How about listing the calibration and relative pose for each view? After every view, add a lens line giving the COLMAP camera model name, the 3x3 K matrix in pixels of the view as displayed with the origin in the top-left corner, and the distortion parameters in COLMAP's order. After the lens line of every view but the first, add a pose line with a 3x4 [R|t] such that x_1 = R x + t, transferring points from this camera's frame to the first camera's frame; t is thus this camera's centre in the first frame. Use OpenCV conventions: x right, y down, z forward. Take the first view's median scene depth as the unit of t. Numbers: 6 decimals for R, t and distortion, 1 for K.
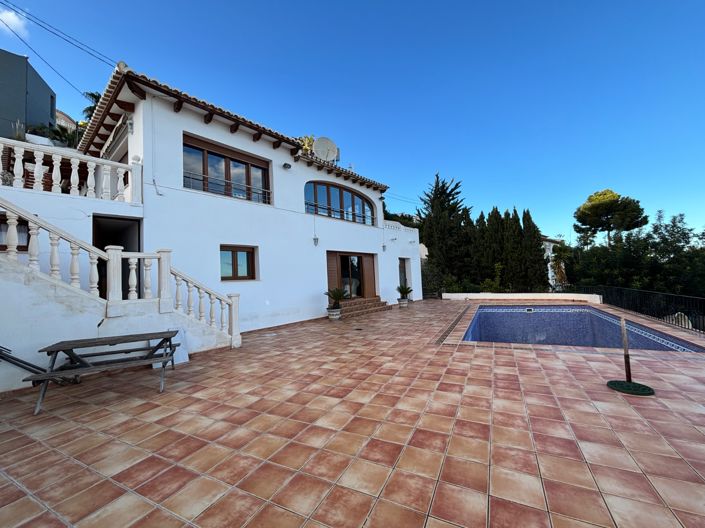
lens RADIAL K [[285.1, 0, 348.0], [0, 285.1, 264.1], [0, 0, 1]] dist [0.001049, -0.001303]
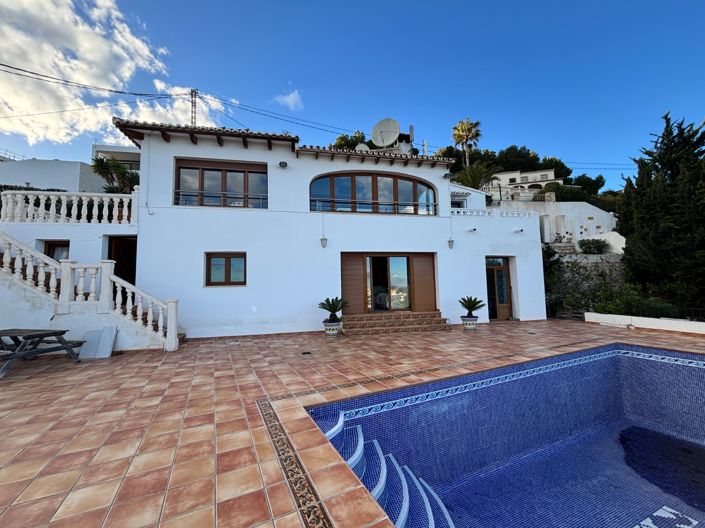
lens RADIAL K [[285.1, 0, 351.4], [0, 285.1, 263.3], [0, 0, 1]] dist [0.001049, -0.001303]
pose [[0.795691, -0.022683, -0.605278, 0.516494], [0.017664, 0.999742, -0.014245, -0.002261], [0.605445, 0.000643, 0.795887, 0.383430]]
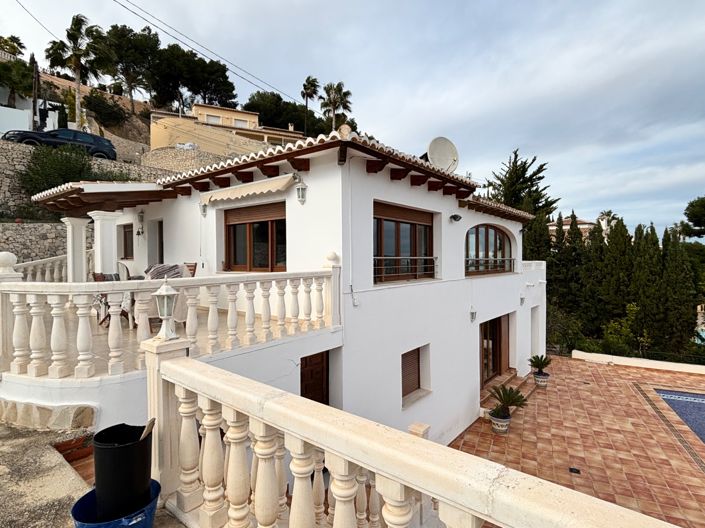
lens RADIAL K [[379.2, 0, 353.7], [0, 379.2, 263.9], [0, 0, 1]] dist [0.013834, -0.000790]
pose [[0.998401, 0.040739, 0.039196, -0.488005], [-0.043281, 0.996856, 0.066366, -0.278941], [-0.036369, -0.067956, 0.997025, 0.077695]]
